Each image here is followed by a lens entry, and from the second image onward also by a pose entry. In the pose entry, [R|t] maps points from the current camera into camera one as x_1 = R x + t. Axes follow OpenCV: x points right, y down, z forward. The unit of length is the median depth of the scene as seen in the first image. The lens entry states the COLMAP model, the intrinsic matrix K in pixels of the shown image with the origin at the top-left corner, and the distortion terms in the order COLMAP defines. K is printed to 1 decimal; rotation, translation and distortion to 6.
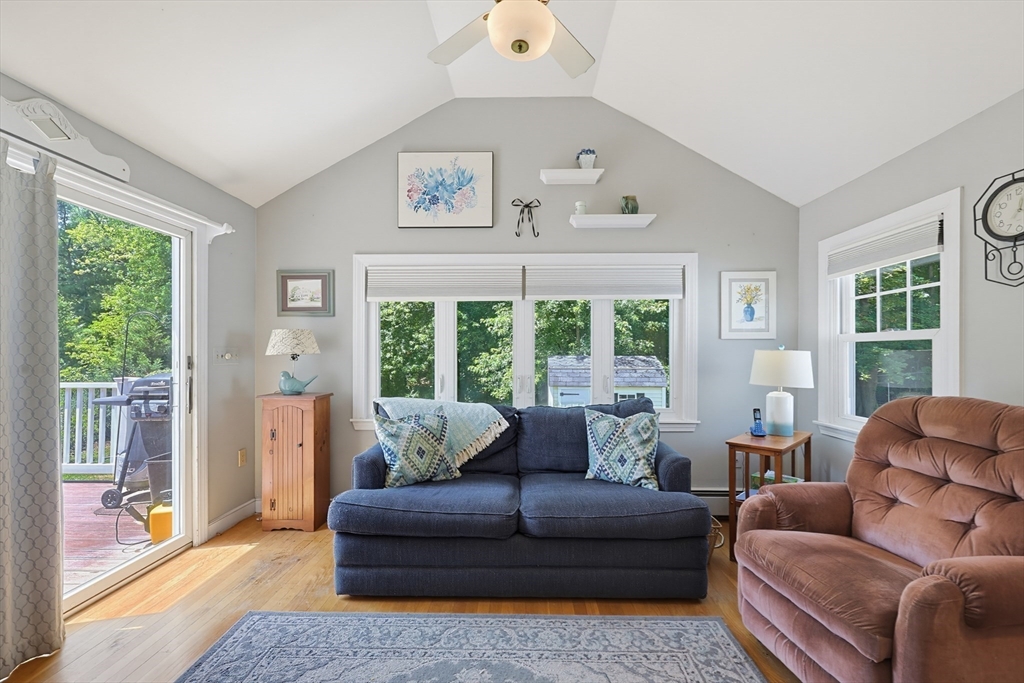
lens RADIAL K [[439.0, 0, 511.5], [0, 439.0, 349.7], [0, 0, 1]] dist [-0.001924, 0.001097]
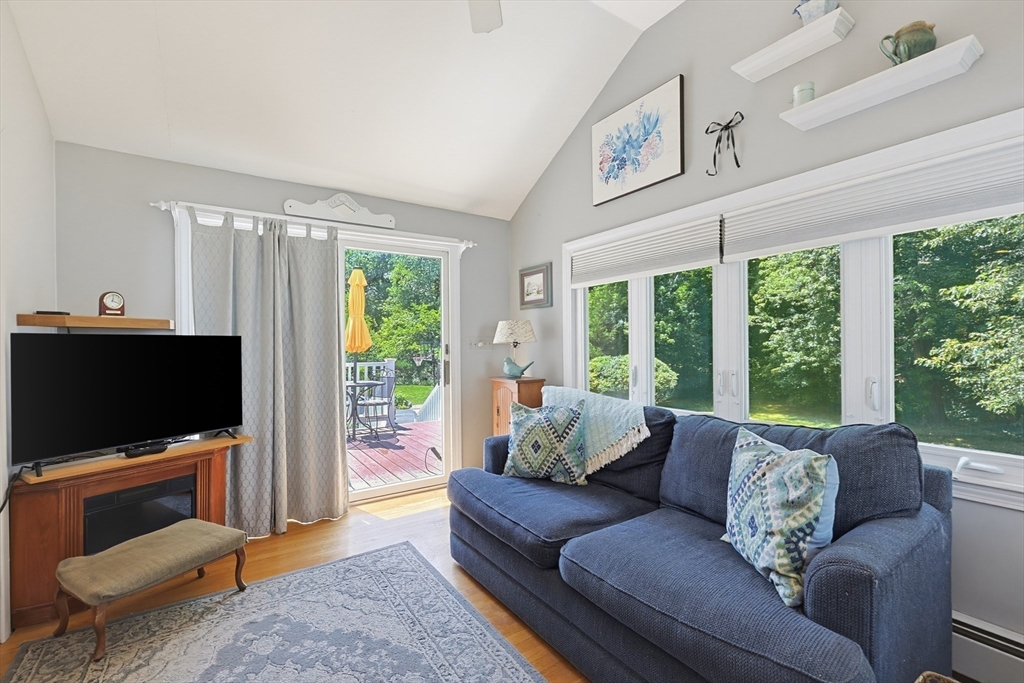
lens RADIAL K [[439.0, 0, 526.3], [0, 439.0, 342.5], [0, 0, 1]] dist [-0.001924, 0.001097]
pose [[0.584629, -0.007223, -0.811269, 0.449256], [0.013669, 0.999906, 0.000948, 0.009451], [0.811186, -0.011643, 0.584673, 0.362734]]
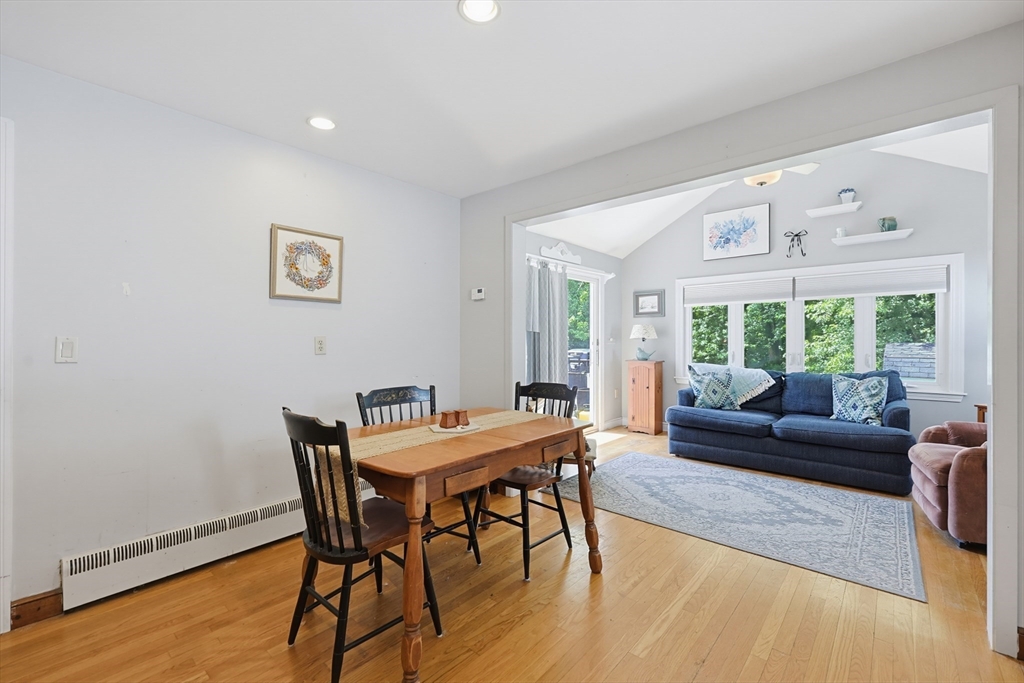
lens RADIAL K [[439.0, 0, 515.7], [0, 439.0, 339.9], [0, 0, 1]] dist [-0.001924, 0.001097]
pose [[0.776793, -0.000533, -0.629756, 0.246419], [0.002494, 0.999994, 0.002231, 0.010975], [0.629751, -0.003303, 0.776790, -0.767334]]
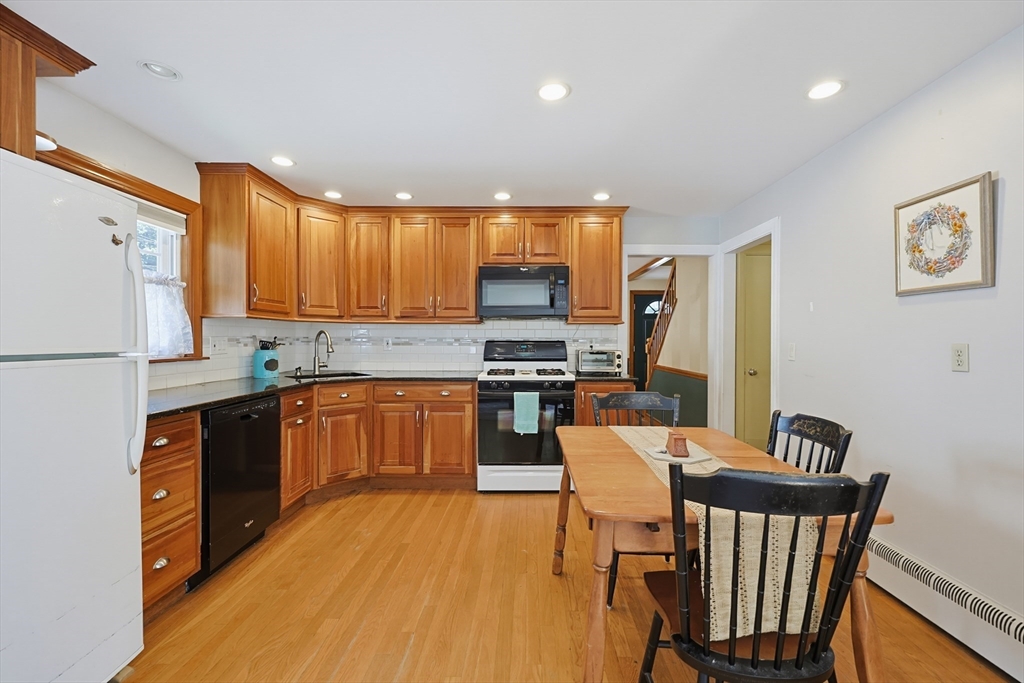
lens RADIAL K [[439.0, 0, 517.0], [0, 439.0, 340.0], [0, 0, 1]] dist [-0.001924, 0.001097]
pose [[-0.999894, -0.005703, -0.013377, -0.049063], [-0.005652, 0.999977, -0.003840, 0.005259], [0.013399, -0.003764, -0.999903, 0.284846]]
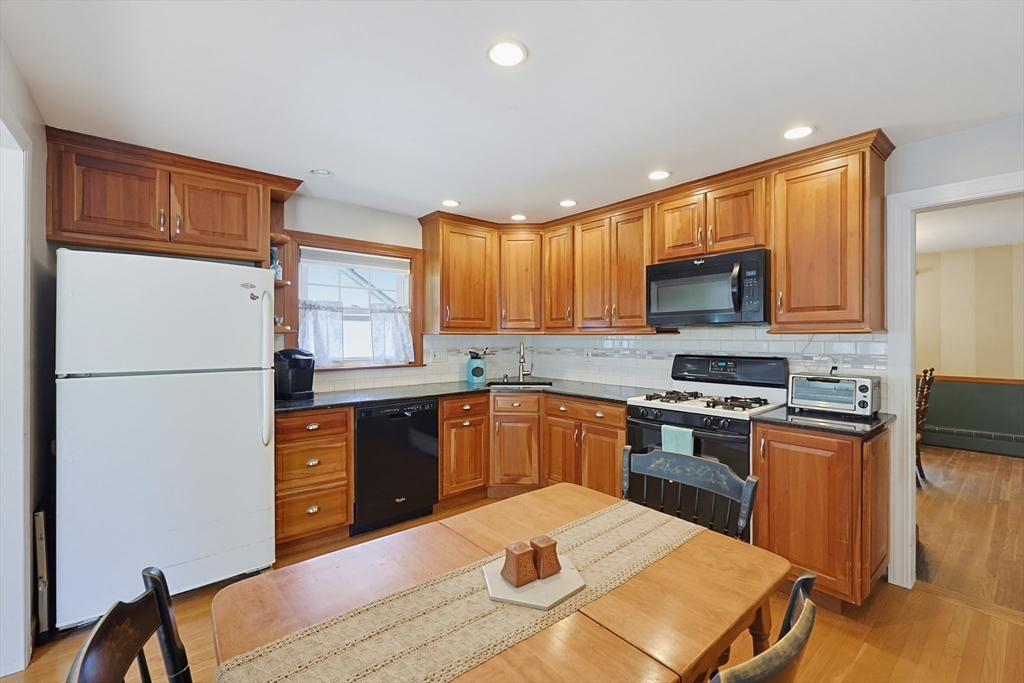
lens RADIAL K [[439.0, 0, 522.1], [0, 439.0, 335.3], [0, 0, 1]] dist [-0.001924, 0.001097]
pose [[-0.675543, 0.000610, 0.737320, -0.518442], [-0.005155, 0.999971, -0.005550, -0.036826], [-0.737302, -0.007550, -0.675521, -0.048094]]
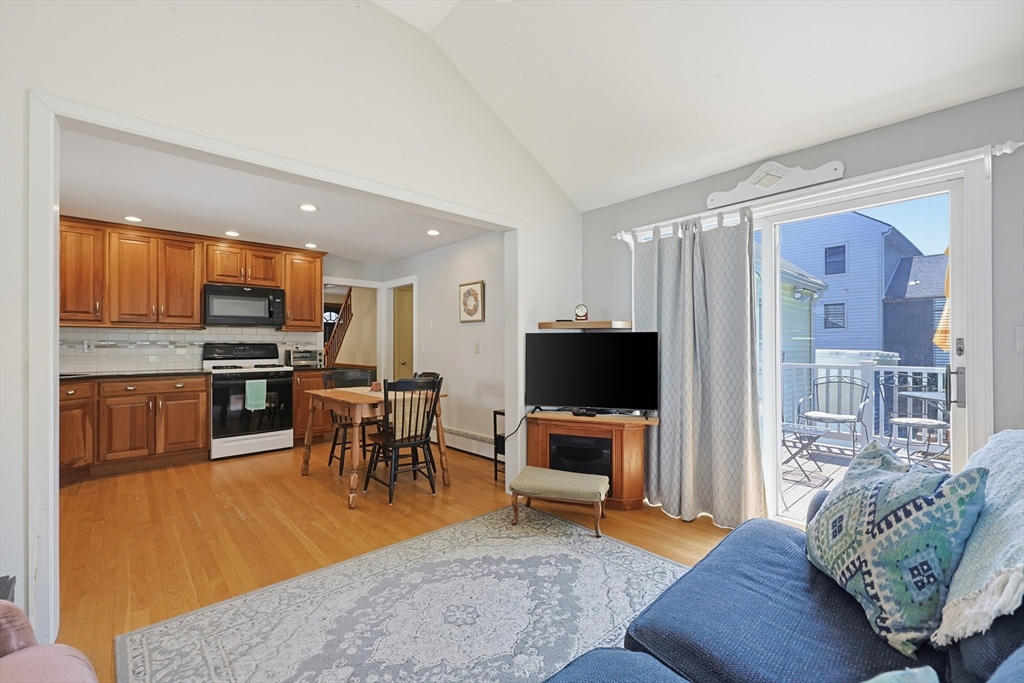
lens RADIAL K [[439.0, 0, 514.9], [0, 439.0, 344.5], [0, 0, 1]] dist [-0.001924, 0.001097]
pose [[-0.720859, -0.002717, -0.693077, 0.331854], [0.004293, 0.999956, -0.008385, 0.025659], [0.693069, -0.009020, -0.720815, 0.924228]]
